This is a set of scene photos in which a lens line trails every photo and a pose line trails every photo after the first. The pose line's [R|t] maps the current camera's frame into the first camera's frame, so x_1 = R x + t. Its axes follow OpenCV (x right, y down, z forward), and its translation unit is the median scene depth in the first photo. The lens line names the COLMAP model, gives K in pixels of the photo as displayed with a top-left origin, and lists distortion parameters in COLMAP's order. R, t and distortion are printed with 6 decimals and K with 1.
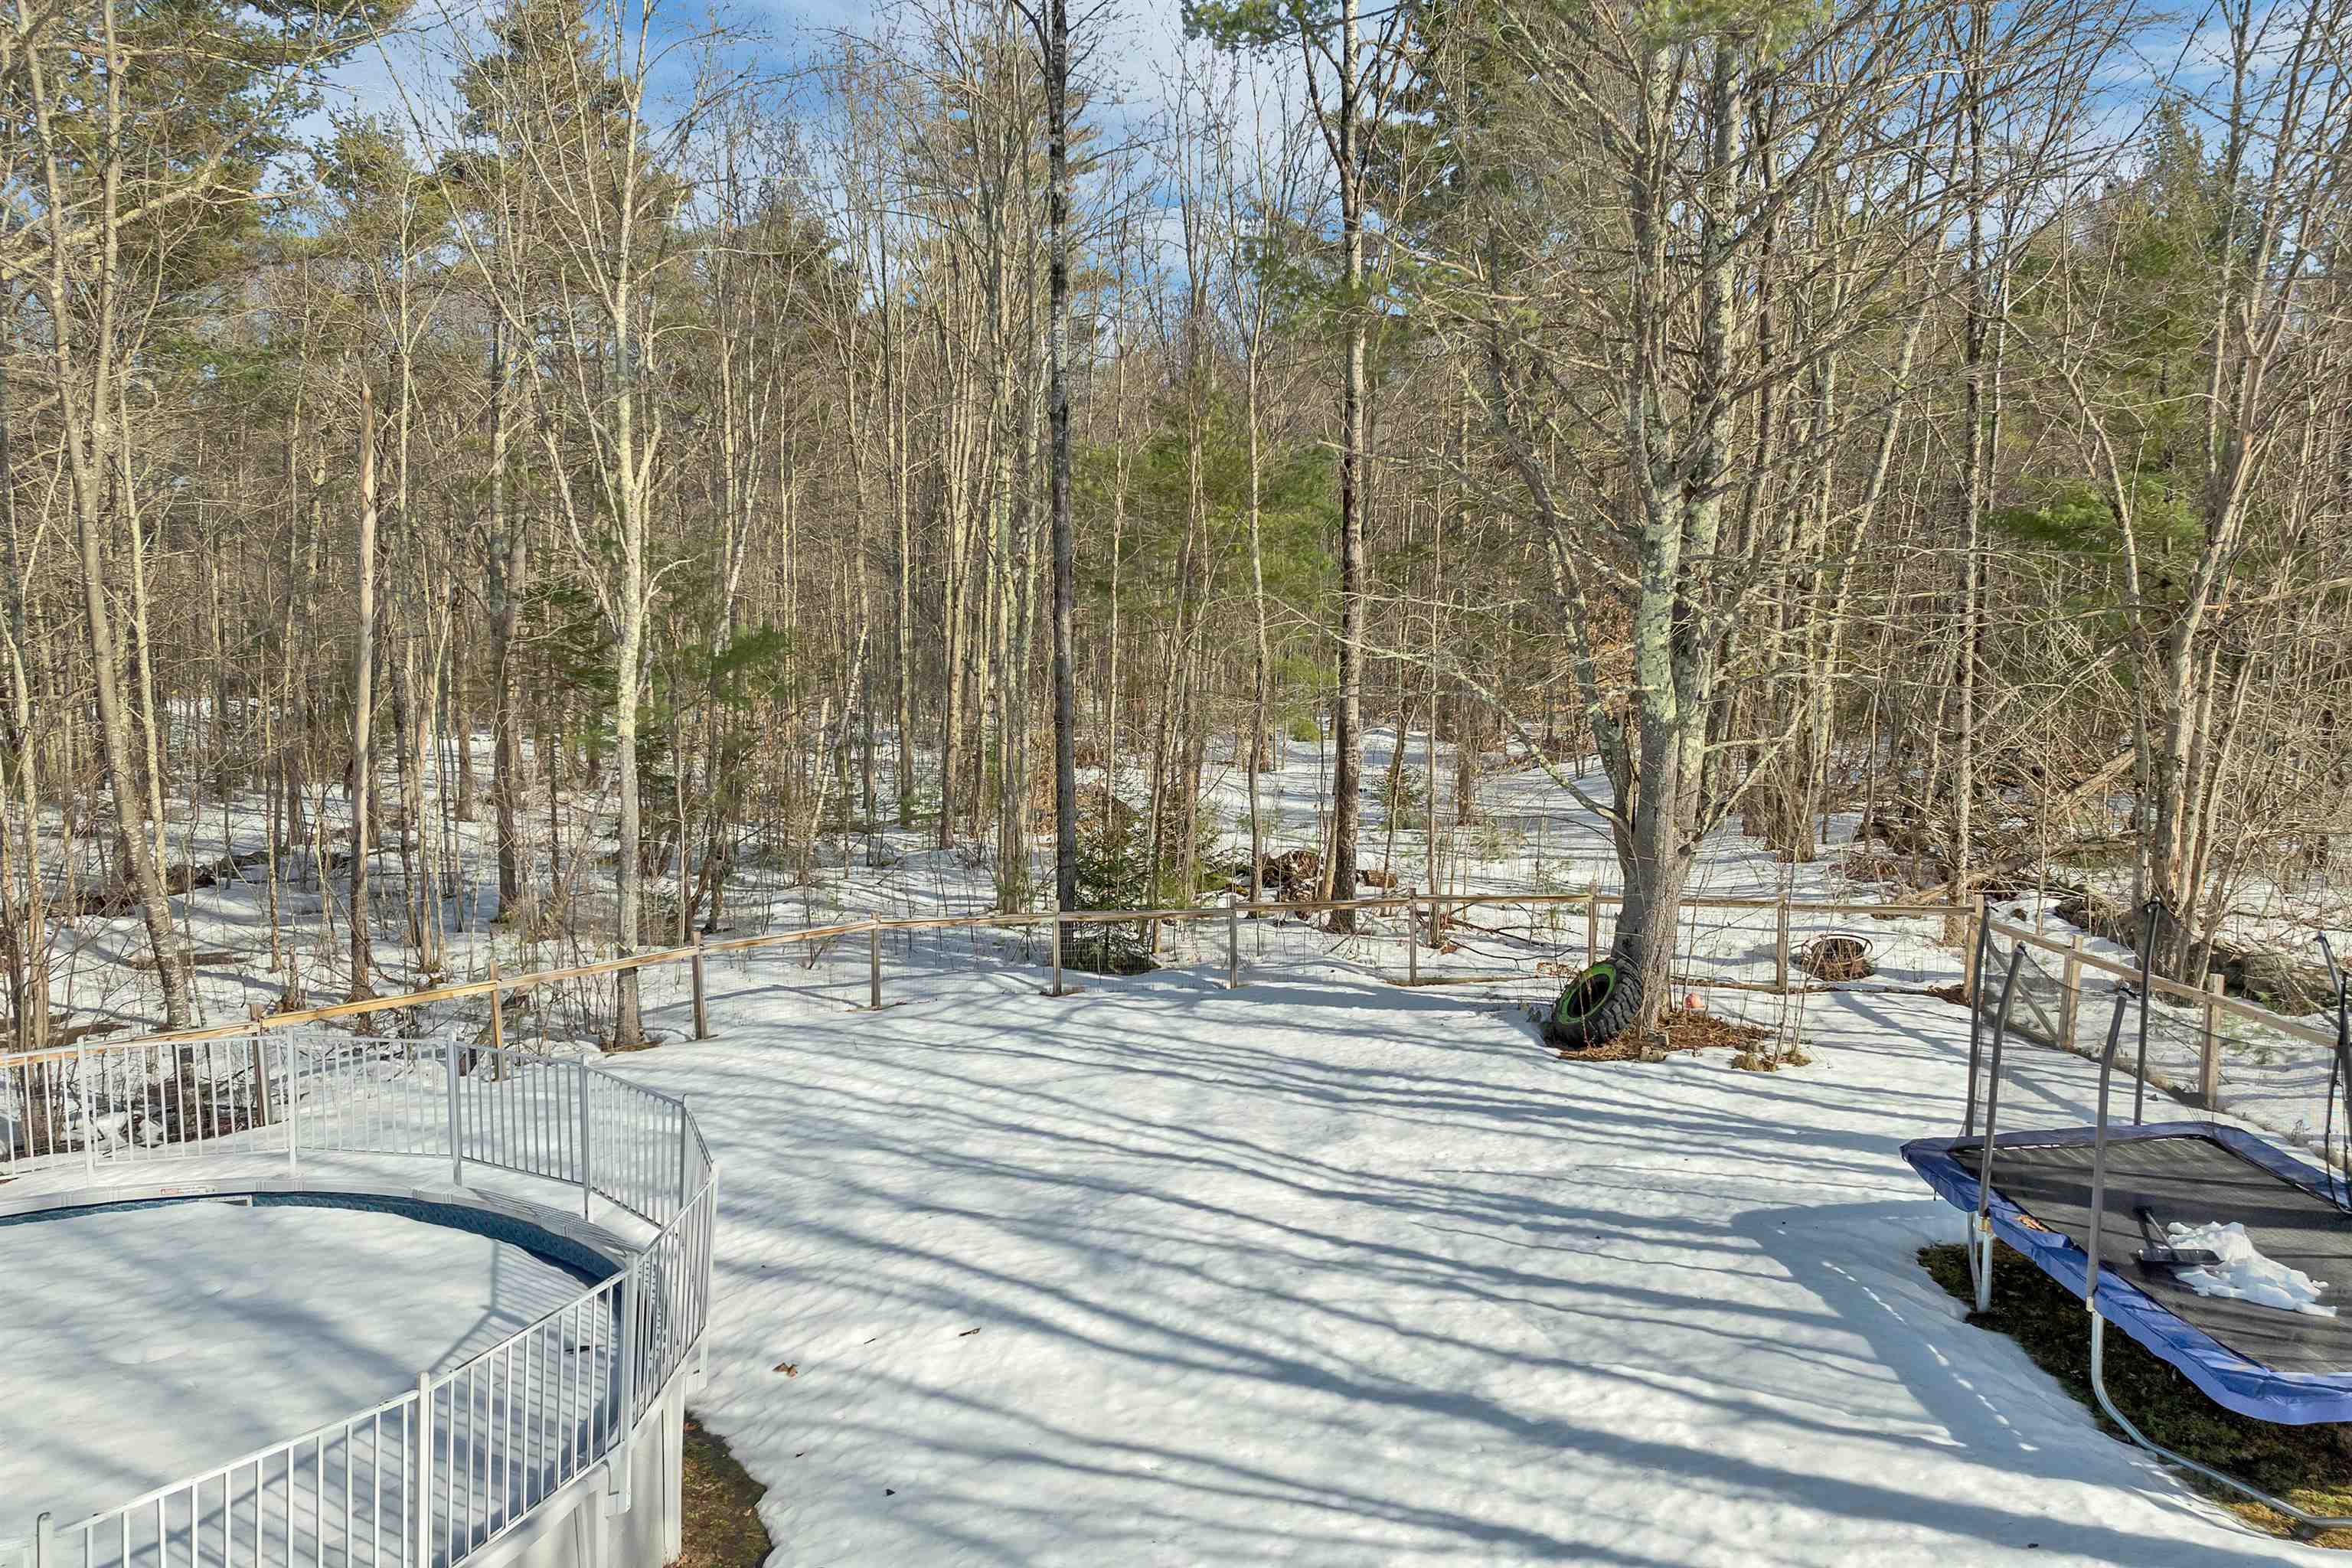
lens RADIAL K [[1680.3, 0, 1188.7], [0, 1680.3, 781.1], [0, 0, 1]] dist [-0.048479, -0.005239]
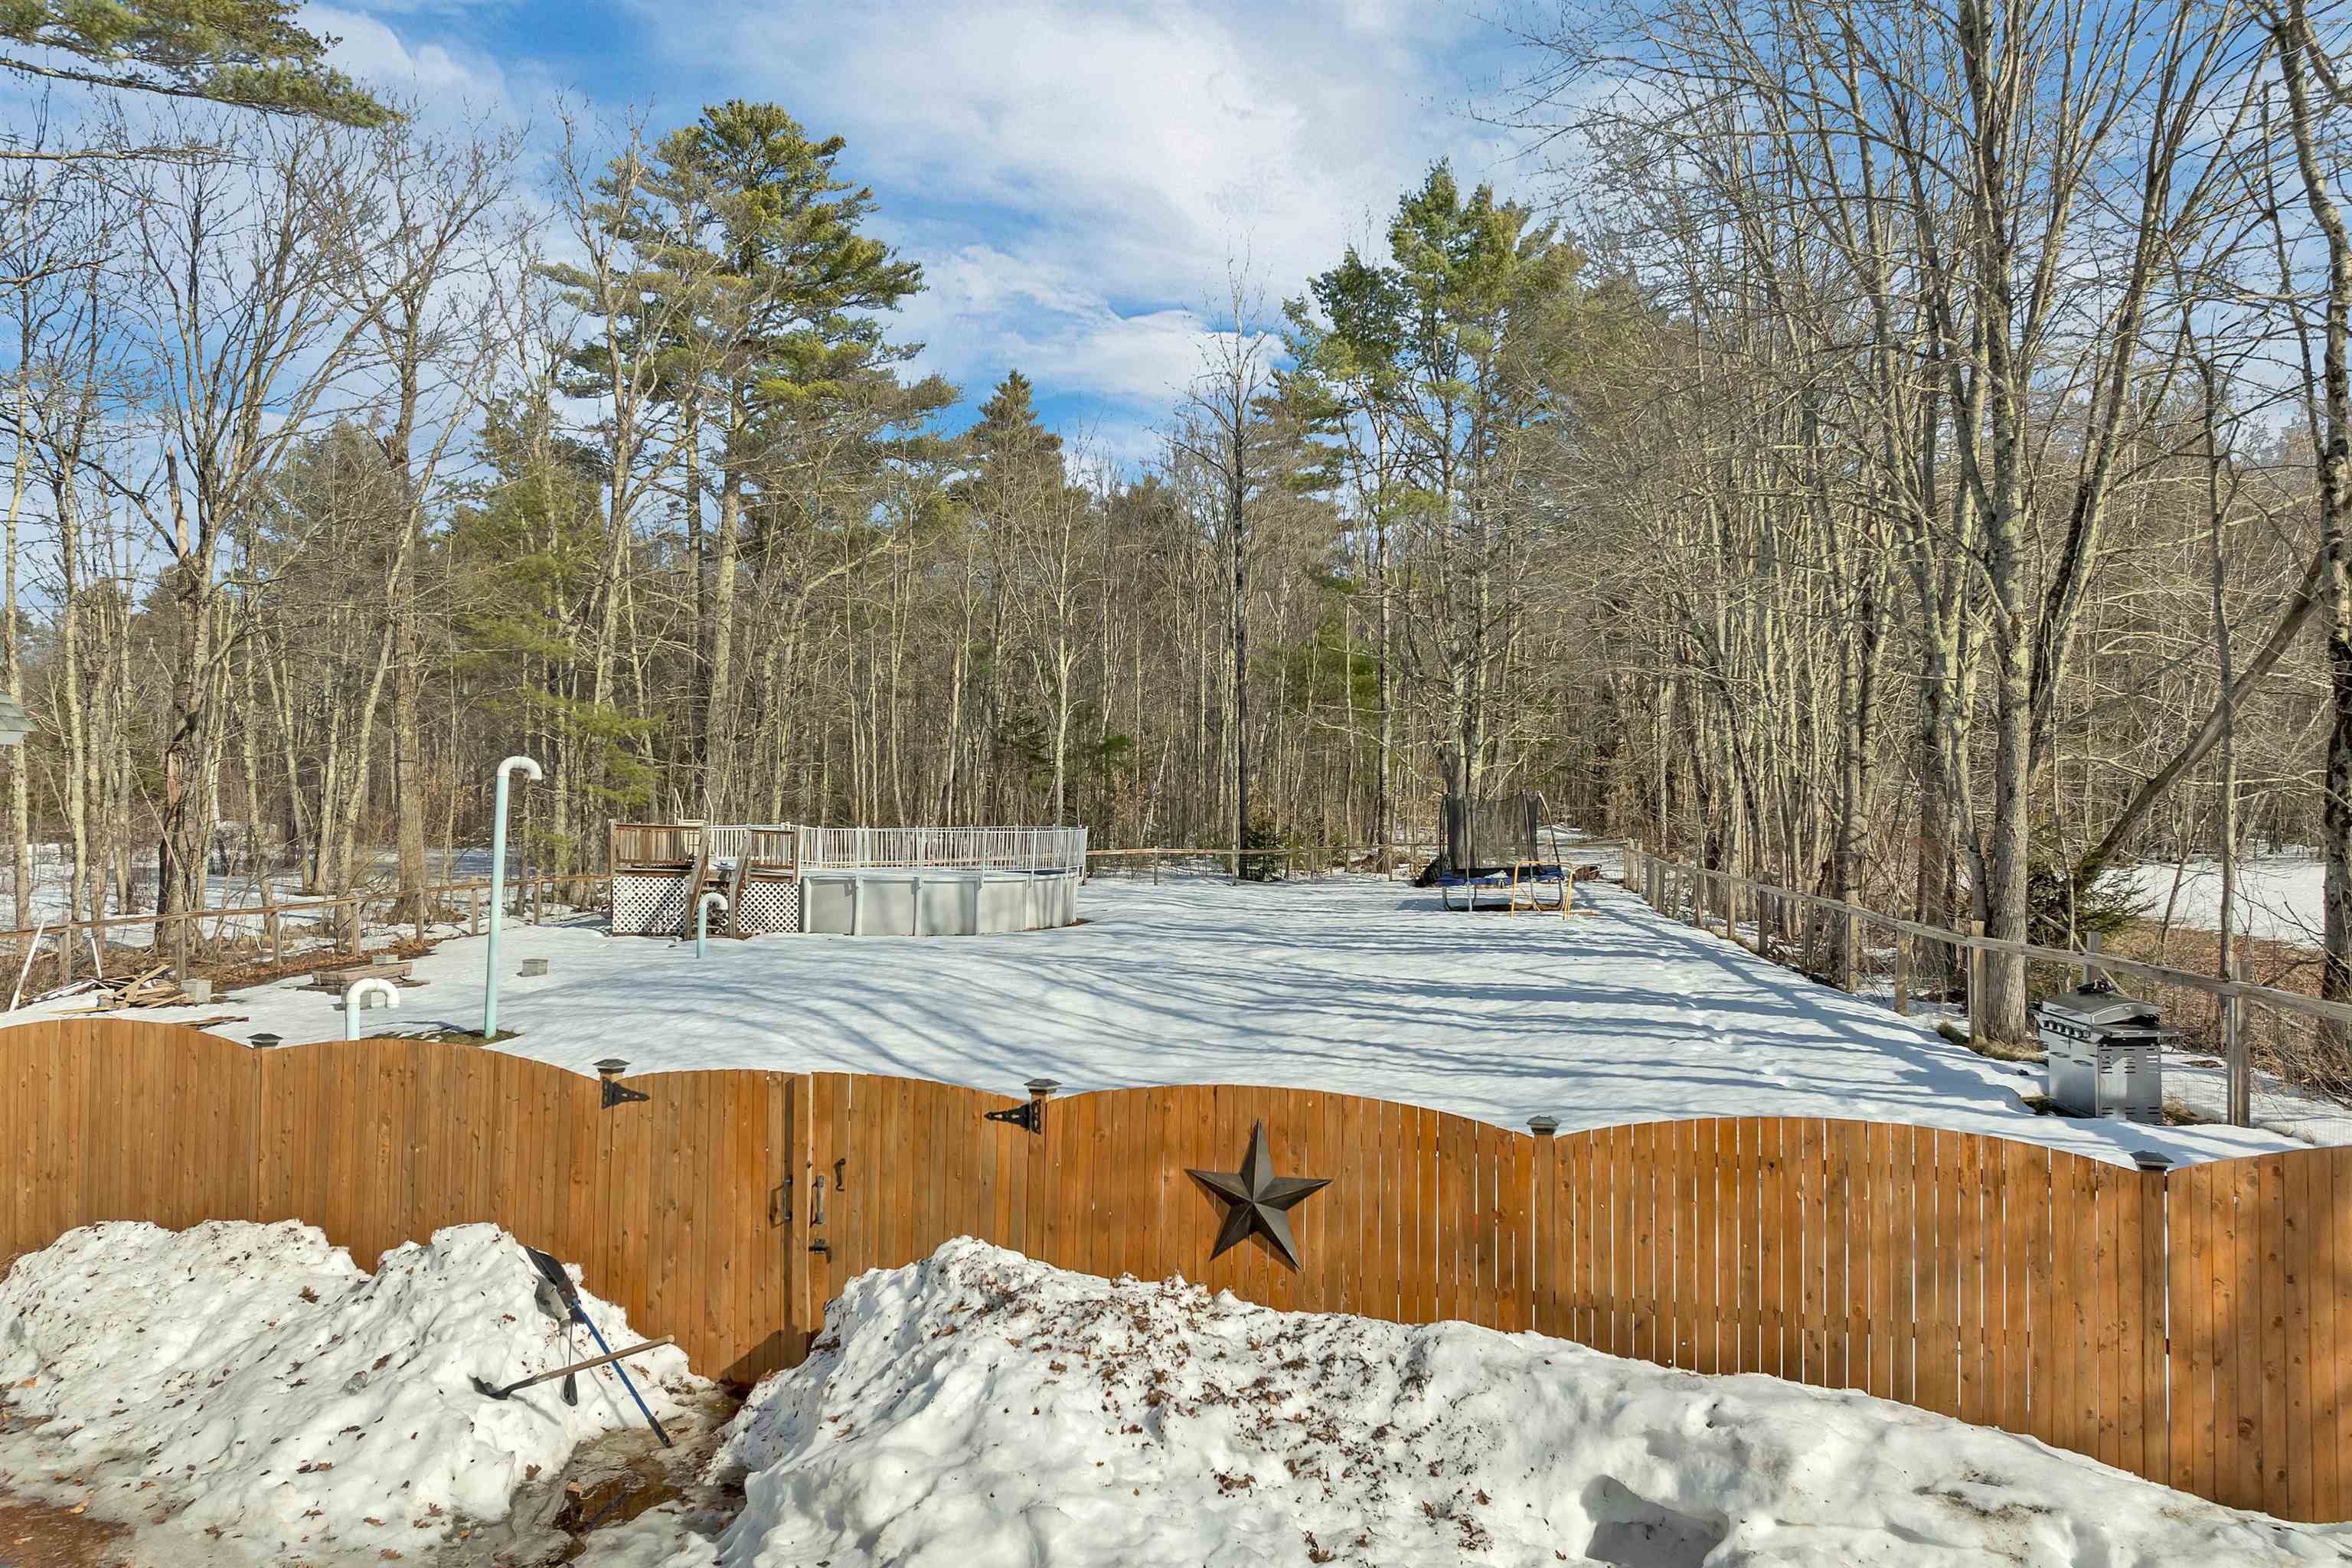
lens RADIAL K [[1680.3, 0, 1172.8], [0, 1680.3, 783.4], [0, 0, 1]] dist [-0.048479, -0.005239]
pose [[0.971002, -0.003897, -0.239040, 0.380857], [-0.021607, 0.994345, -0.103981, 0.223387], [0.238094, 0.106131, 0.965426, -1.227564]]
